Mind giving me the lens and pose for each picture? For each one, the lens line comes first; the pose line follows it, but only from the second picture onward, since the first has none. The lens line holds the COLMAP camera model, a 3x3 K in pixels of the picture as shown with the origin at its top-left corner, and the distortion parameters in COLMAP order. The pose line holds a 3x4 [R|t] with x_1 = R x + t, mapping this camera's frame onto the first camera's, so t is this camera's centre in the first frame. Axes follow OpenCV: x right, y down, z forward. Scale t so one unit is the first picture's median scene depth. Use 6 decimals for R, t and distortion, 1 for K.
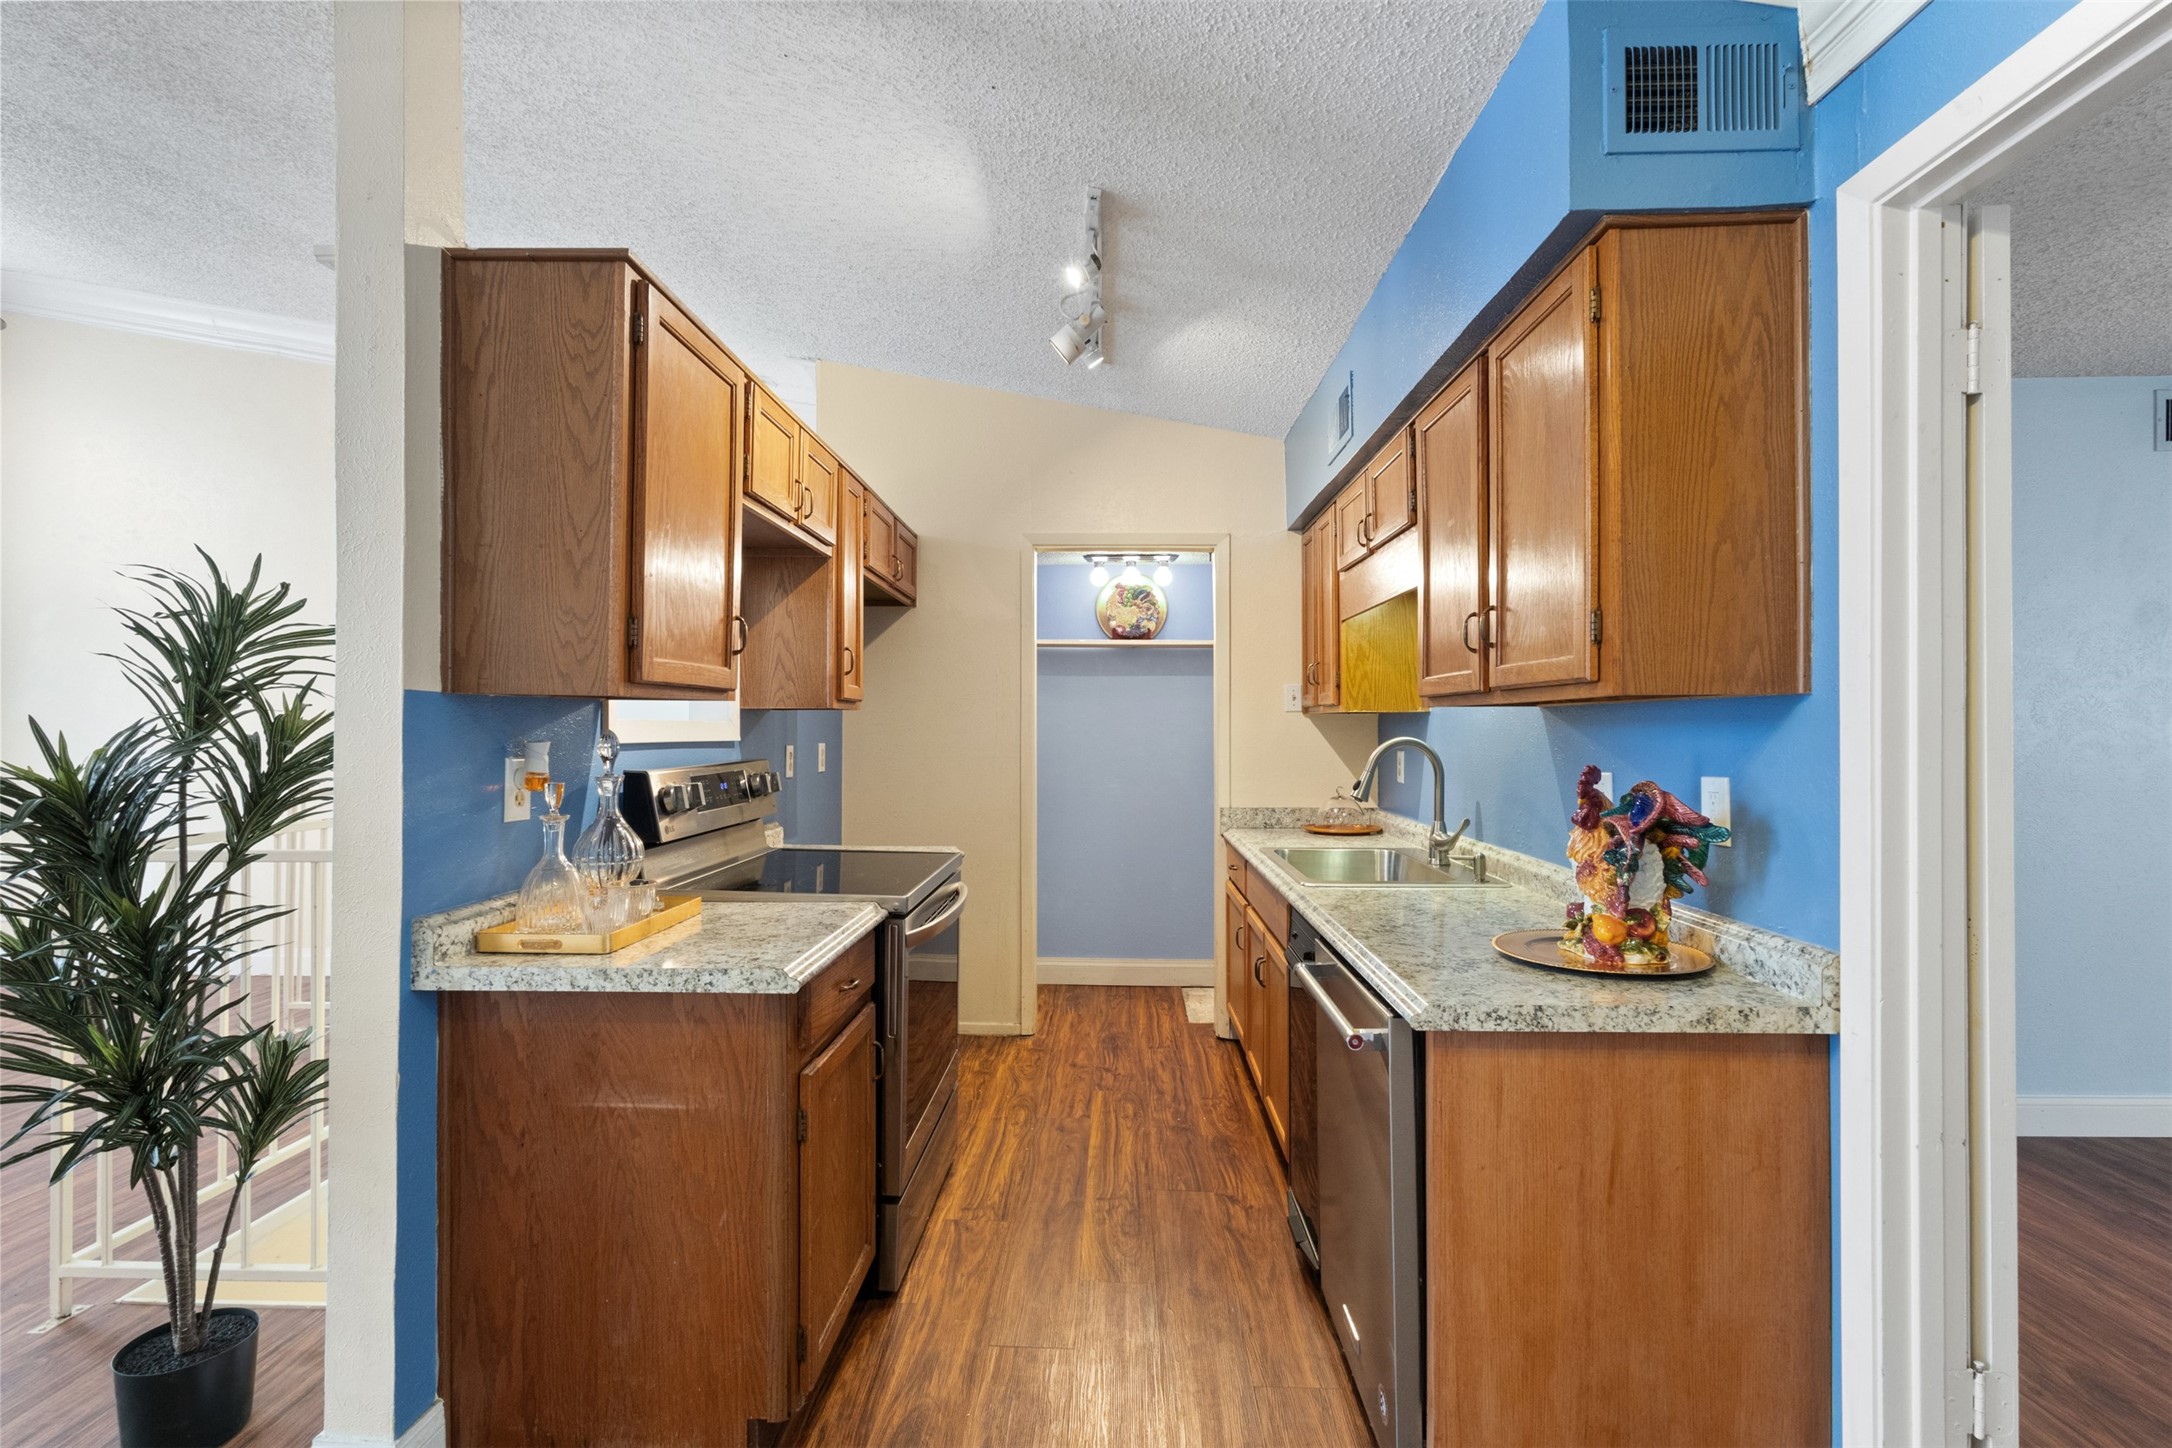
lens RADIAL K [[996.0, 0, 1087.1], [0, 996.0, 721.4], [0, 0, 1]] dist [0.000094, 0.001666]
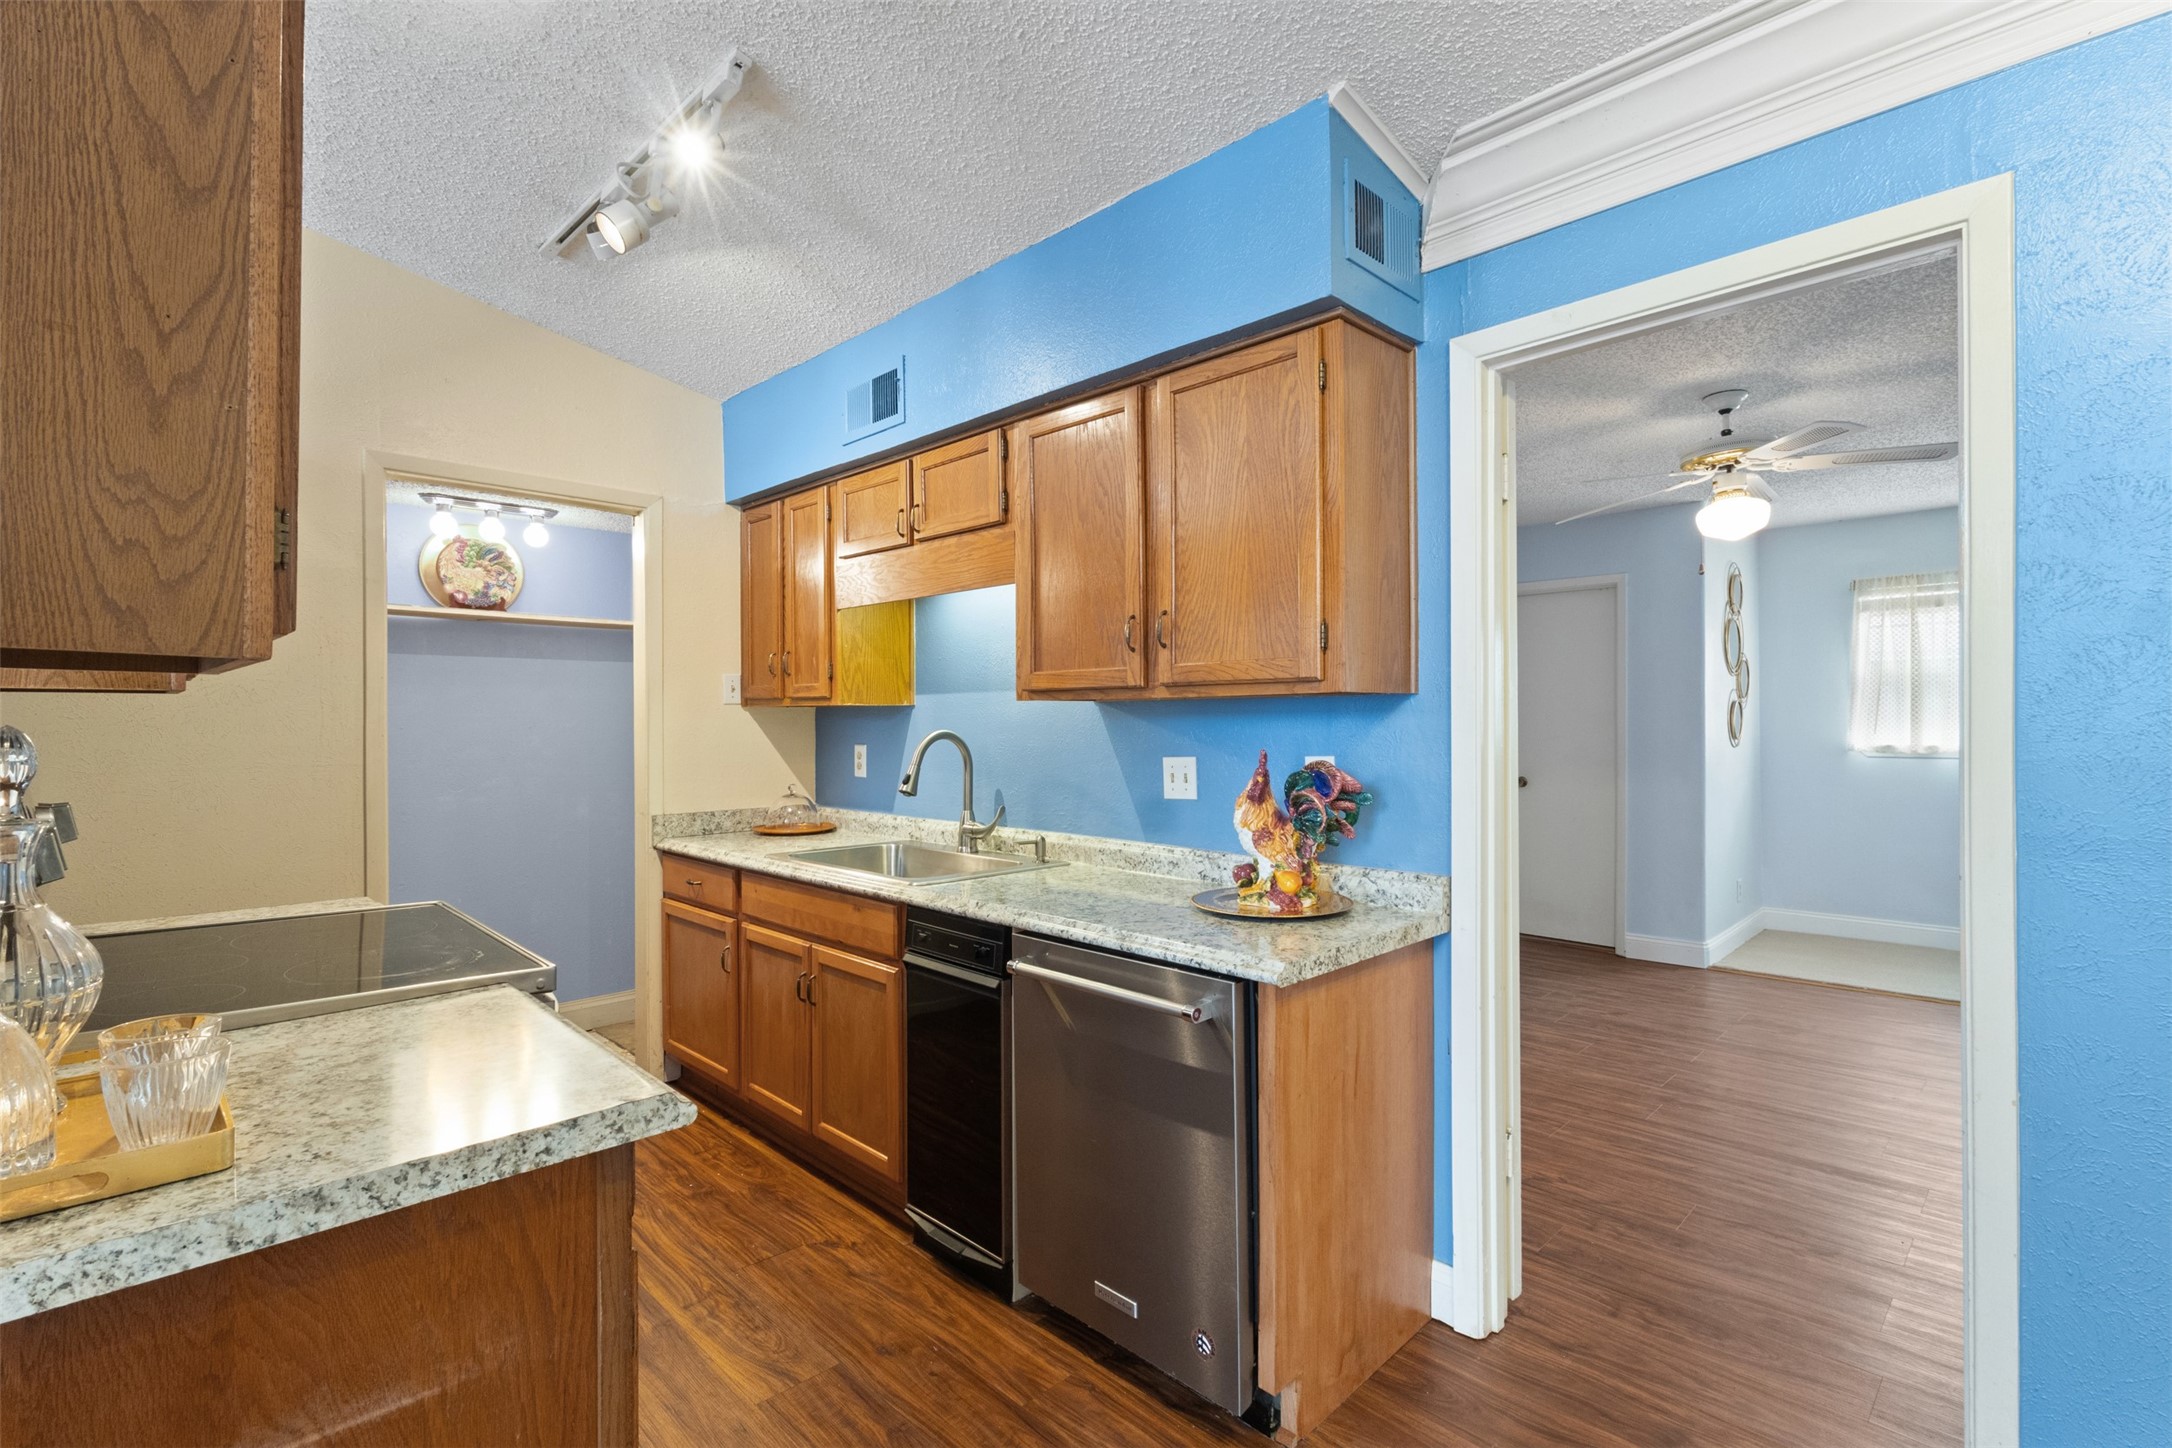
lens RADIAL K [[996.0, 0, 1087.1], [0, 996.0, 721.4], [0, 0, 1]] dist [0.000094, 0.001666]
pose [[0.690367, -0.003363, 0.723451, -0.551418], [0.000234, 0.999990, 0.004425, 0.004448], [-0.723459, -0.002885, 0.690361, 0.337673]]
